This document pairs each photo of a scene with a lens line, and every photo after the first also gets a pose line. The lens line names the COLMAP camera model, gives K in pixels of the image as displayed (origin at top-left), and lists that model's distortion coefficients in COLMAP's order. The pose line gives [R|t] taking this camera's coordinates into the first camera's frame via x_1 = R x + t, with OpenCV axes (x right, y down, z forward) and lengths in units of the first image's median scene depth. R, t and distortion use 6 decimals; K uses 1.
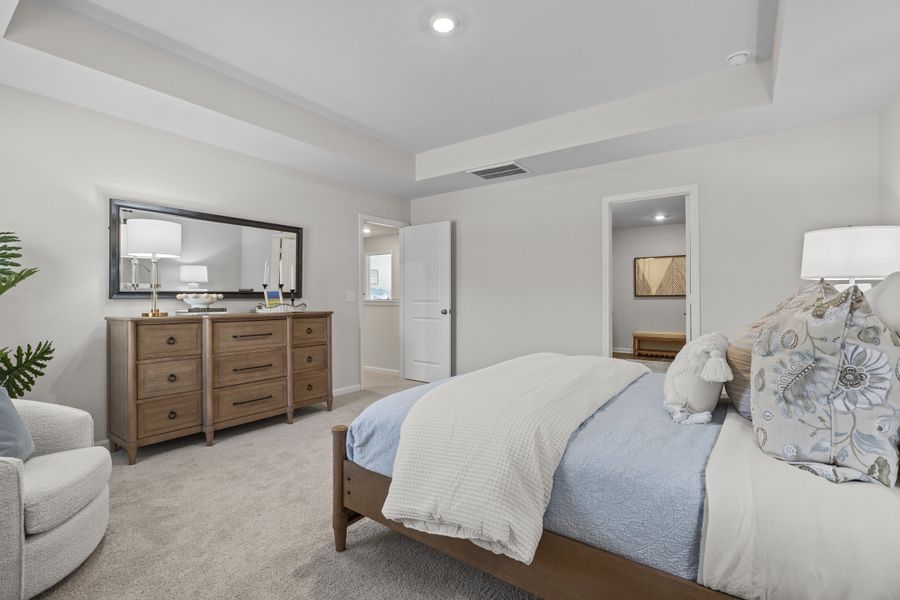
lens RADIAL K [[411.8, 0, 444.8], [0, 411.8, 297.7], [0, 0, 1]] dist [-0.010348, -0.000271]
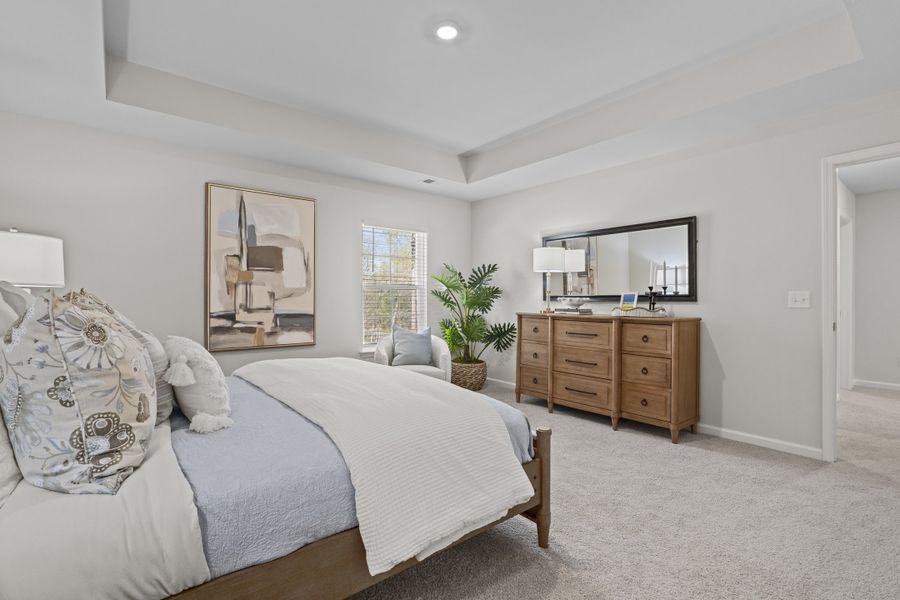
lens RADIAL K [[411.8, 0, 444.8], [0, 411.8, 297.7], [0, 0, 1]] dist [-0.010348, -0.000271]
pose [[-0.254138, 0.001119, -0.967167, 0.687491], [-0.001770, 0.999997, 0.001622, -0.009075], [0.967166, 0.002124, -0.254135, 0.874029]]
